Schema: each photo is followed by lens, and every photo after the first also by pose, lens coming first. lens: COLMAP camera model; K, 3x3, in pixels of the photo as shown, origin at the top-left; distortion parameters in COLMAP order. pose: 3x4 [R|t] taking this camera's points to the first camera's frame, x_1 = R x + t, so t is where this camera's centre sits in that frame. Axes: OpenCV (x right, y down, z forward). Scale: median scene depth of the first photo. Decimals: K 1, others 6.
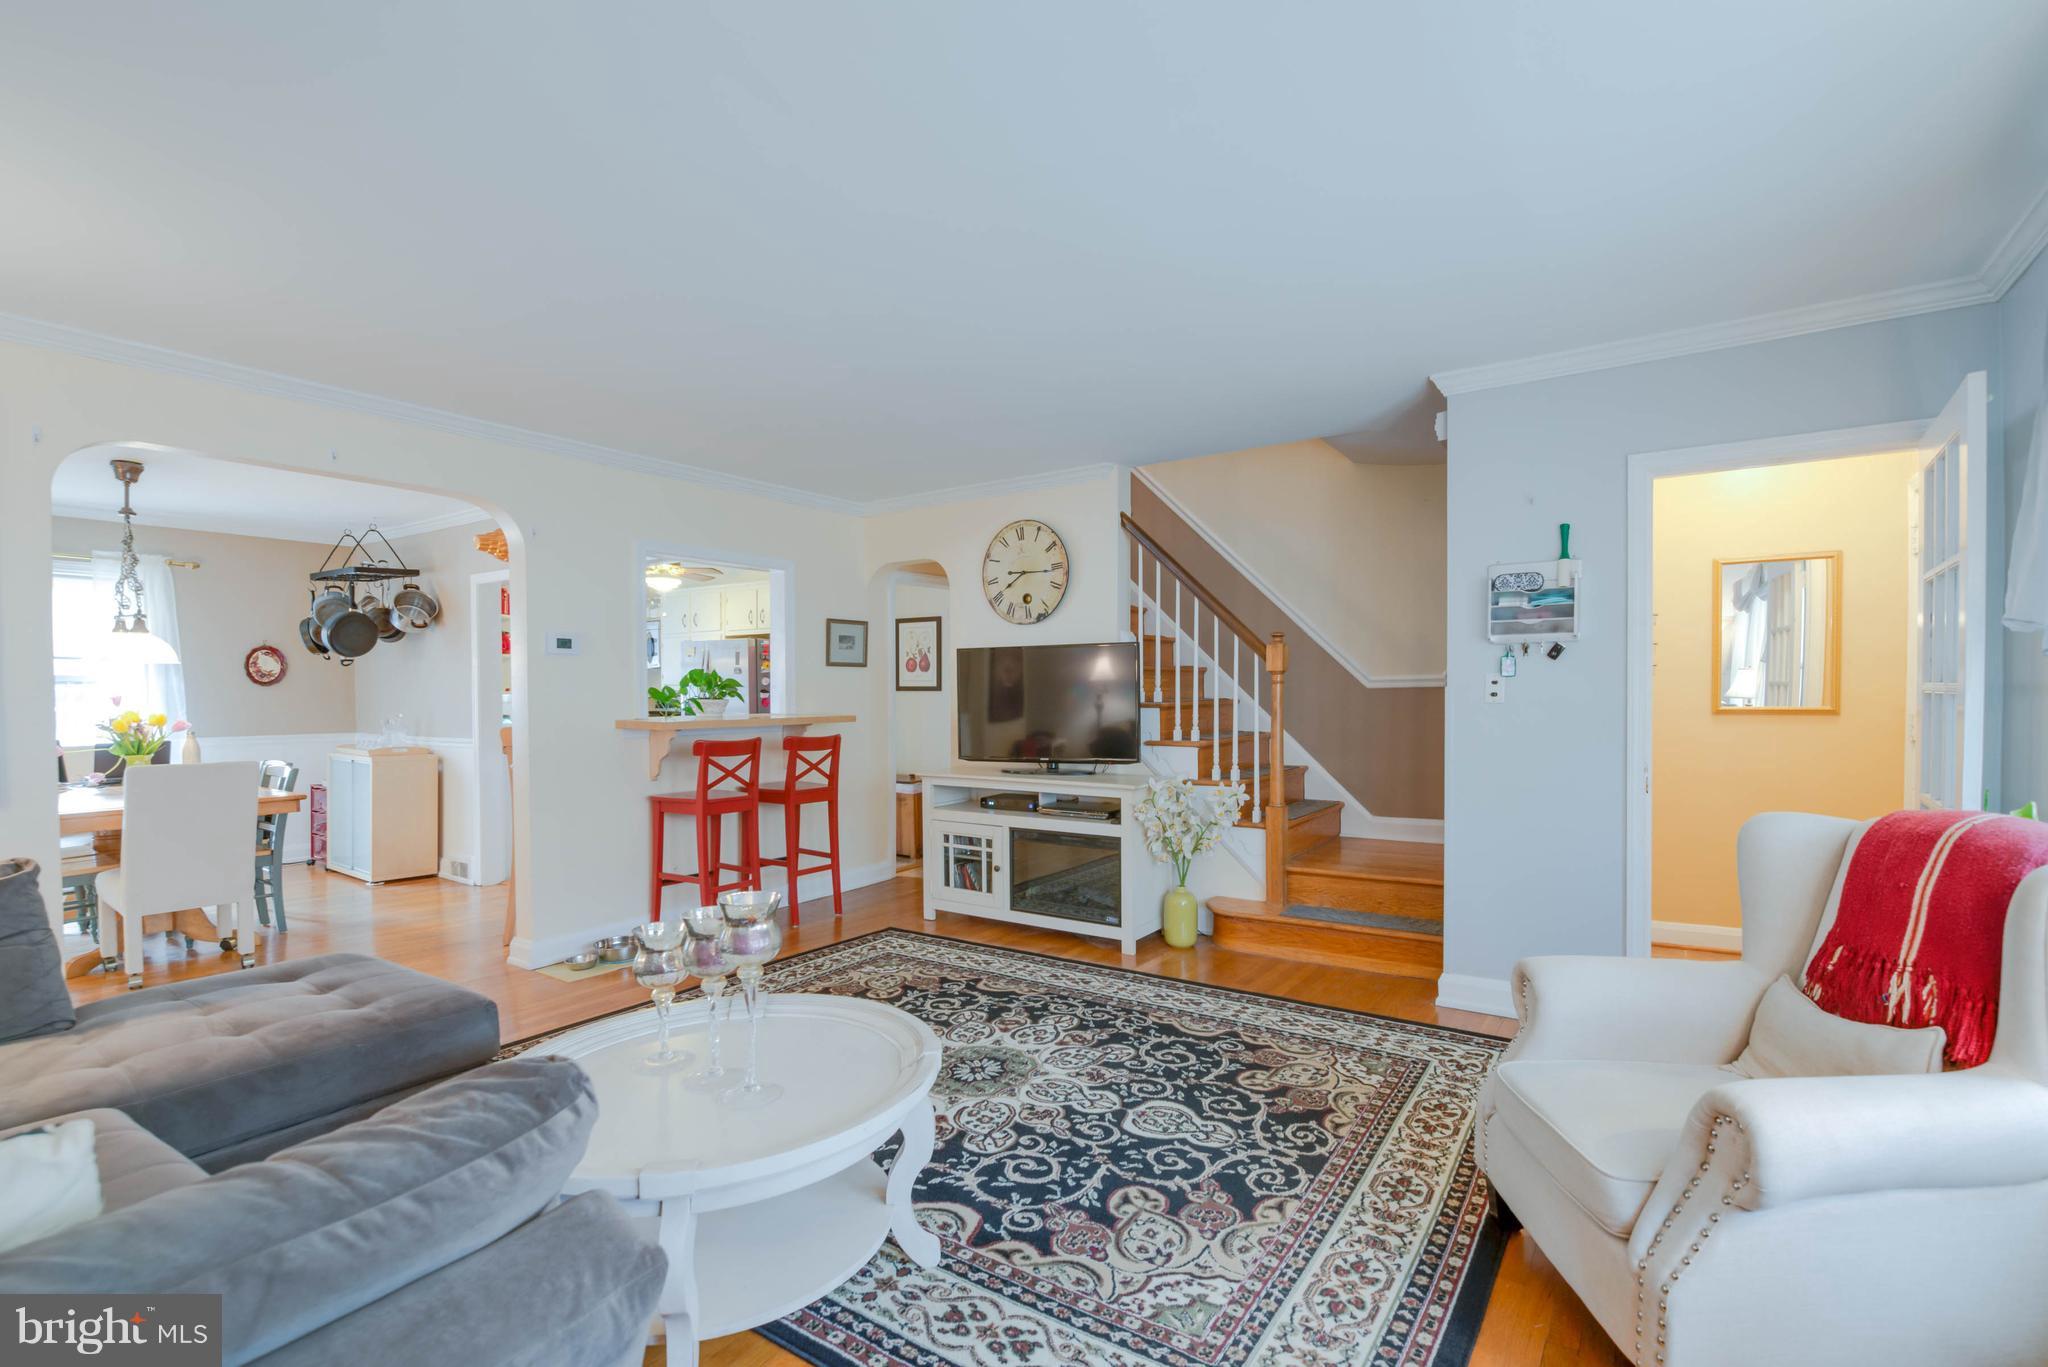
lens RADIAL K [[917.3, 0, 1060.4], [0, 917.3, 704.0], [0, 0, 1]] dist [-0.004354, -0.003327]
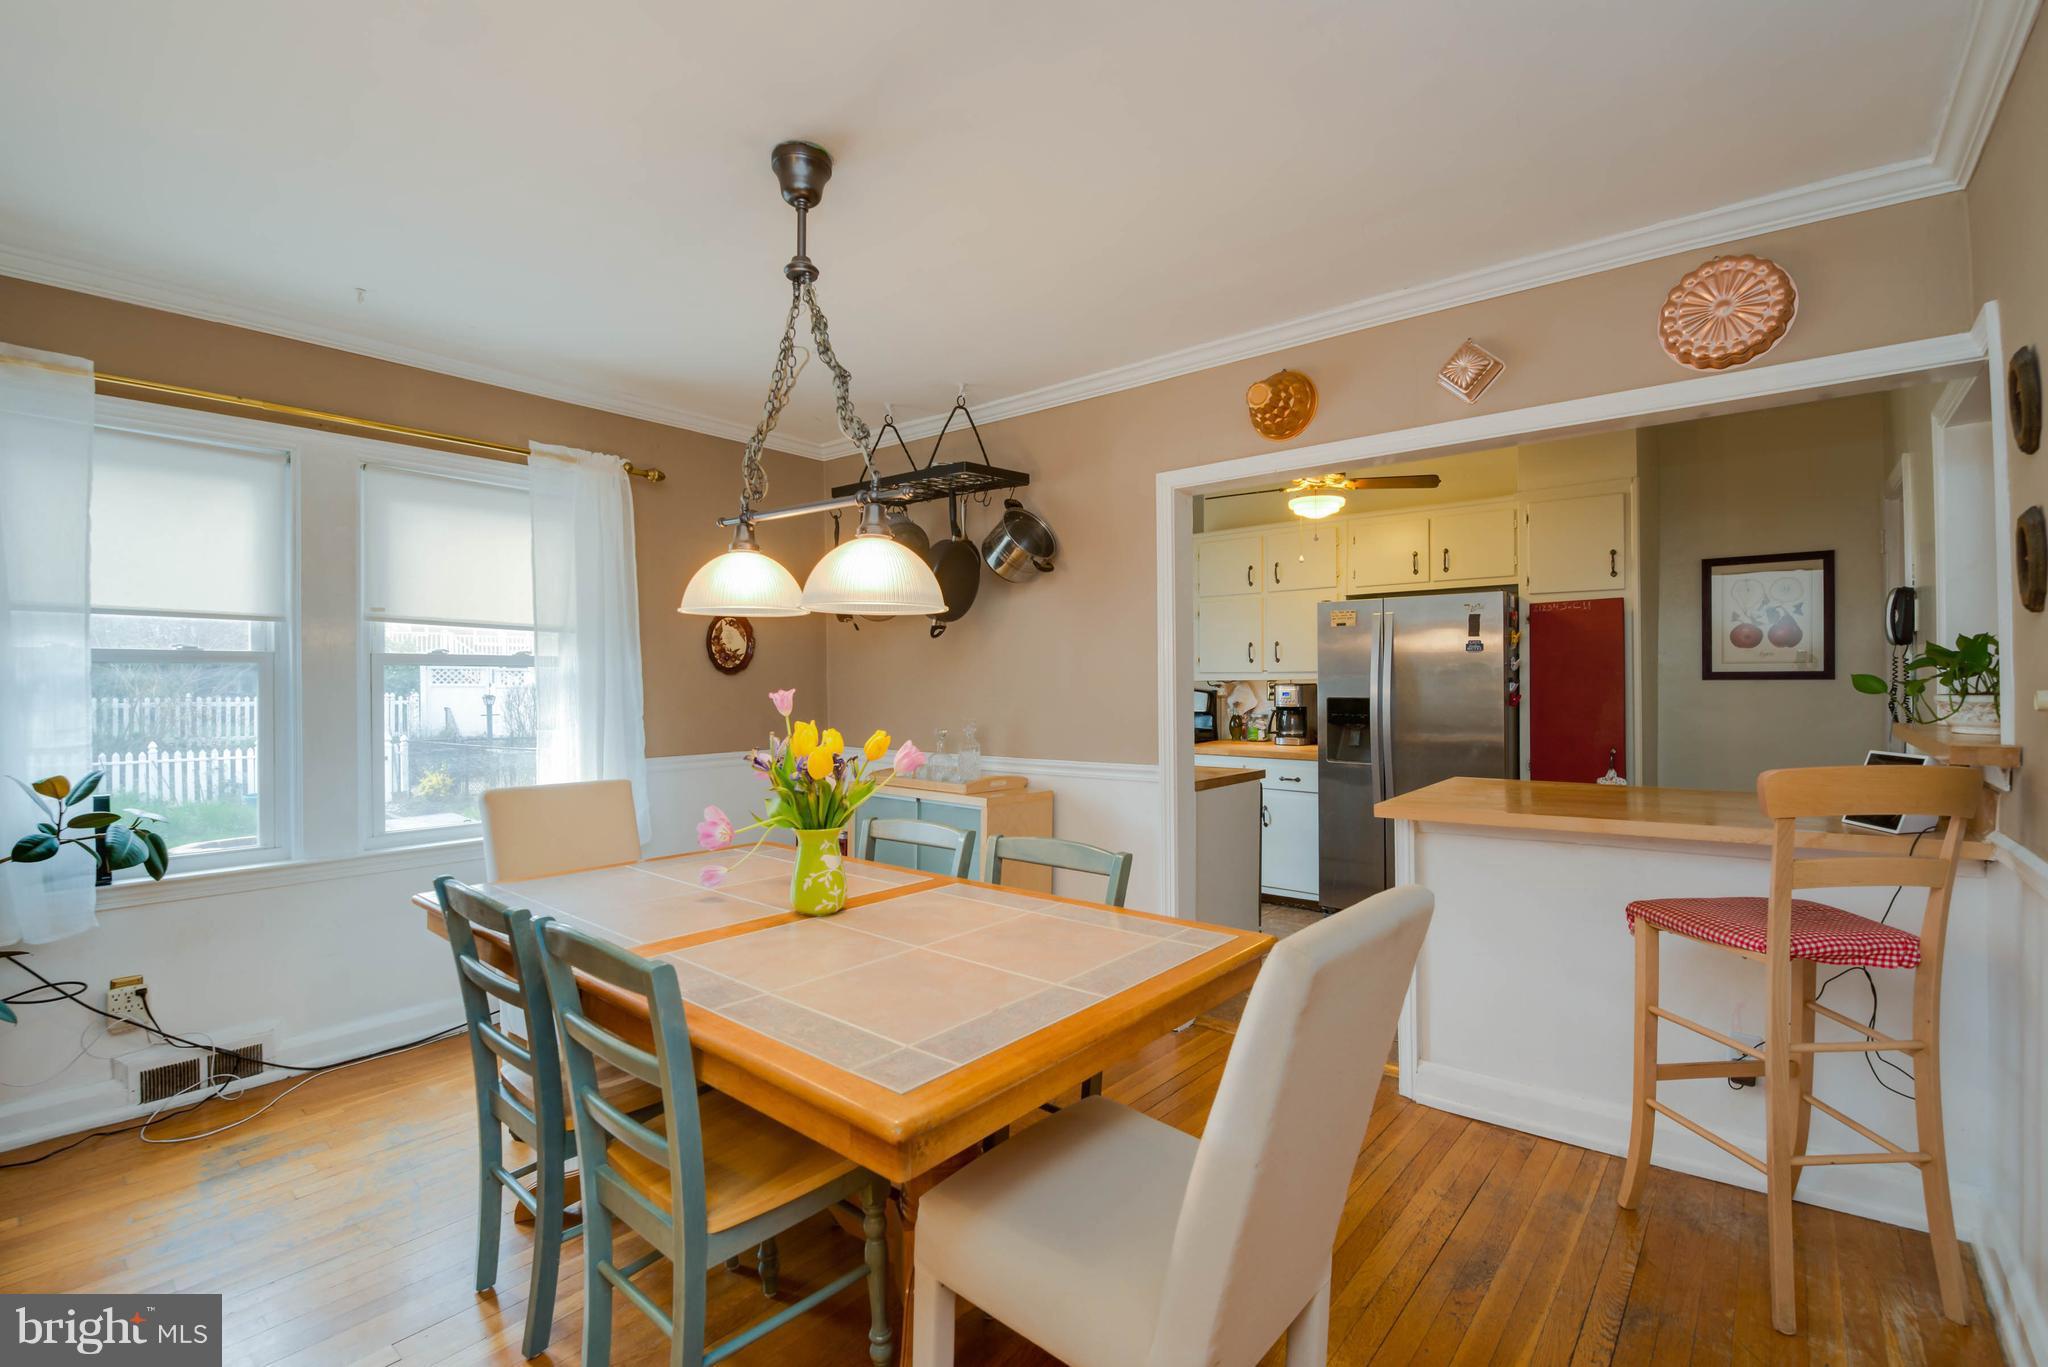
lens RADIAL K [[917.3, 0, 1032.8], [0, 917.3, 676.3], [0, 0, 1]] dist [-0.004354, -0.003327]
pose [[0.994631, -0.003953, -0.103414, -1.369685], [0.001579, 0.999734, -0.023027, -0.008921], [0.103478, 0.022740, 0.994372, 0.904948]]
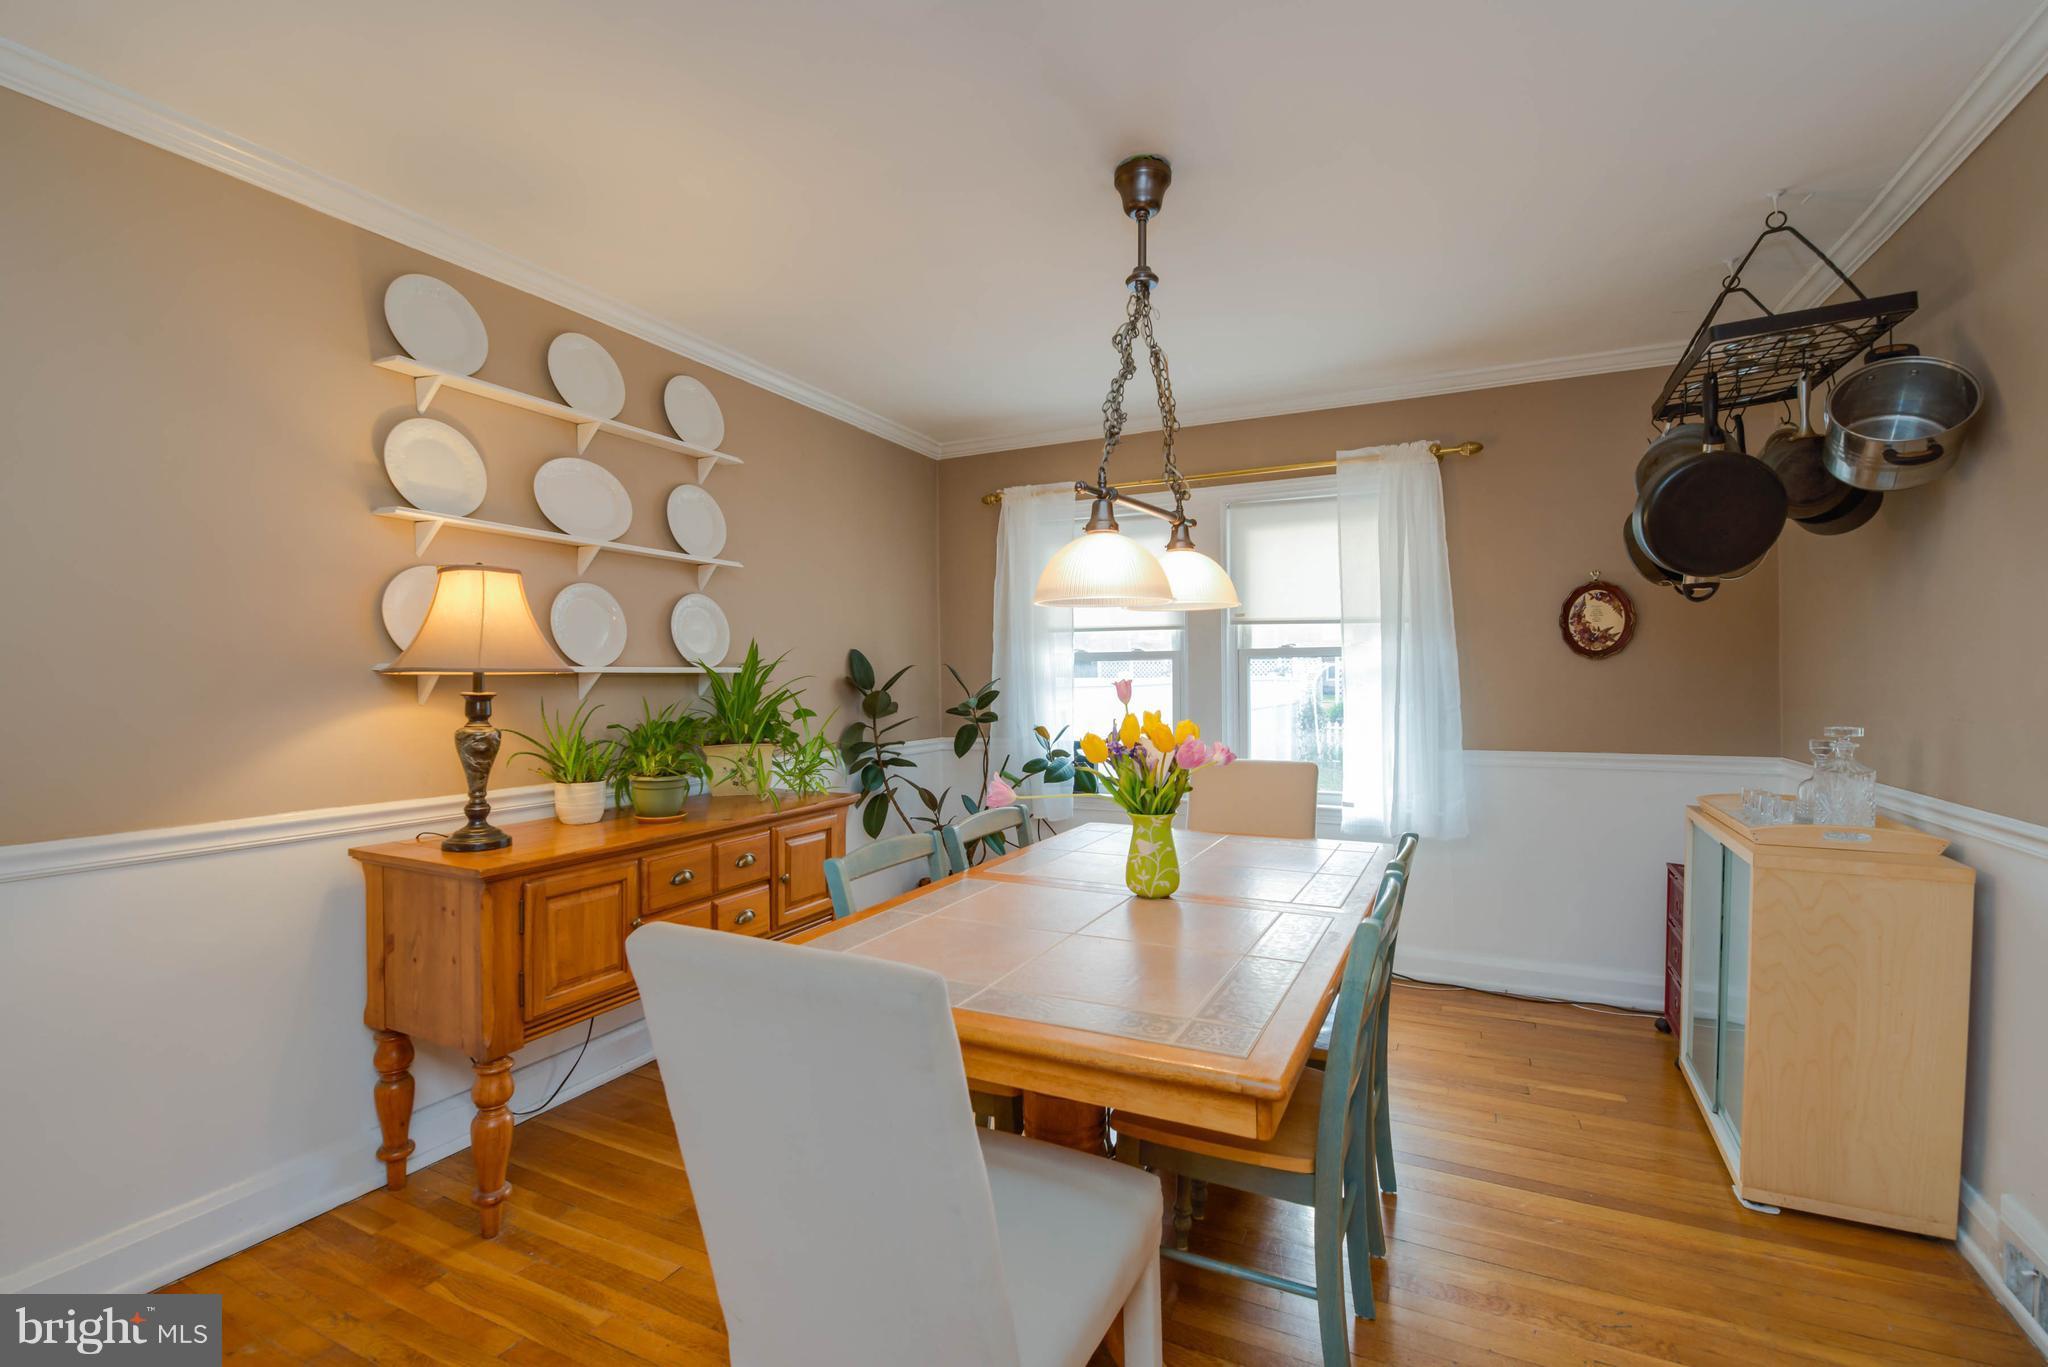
lens RADIAL K [[917.3, 0, 1014.0], [0, 917.3, 689.8], [0, 0, 1]] dist [-0.004354, -0.003327]
pose [[0.124851, 0.014944, -0.992063, -0.903179], [-0.006522, 0.999877, 0.014241, -0.017132], [0.992154, 0.004693, 0.124933, 1.383896]]
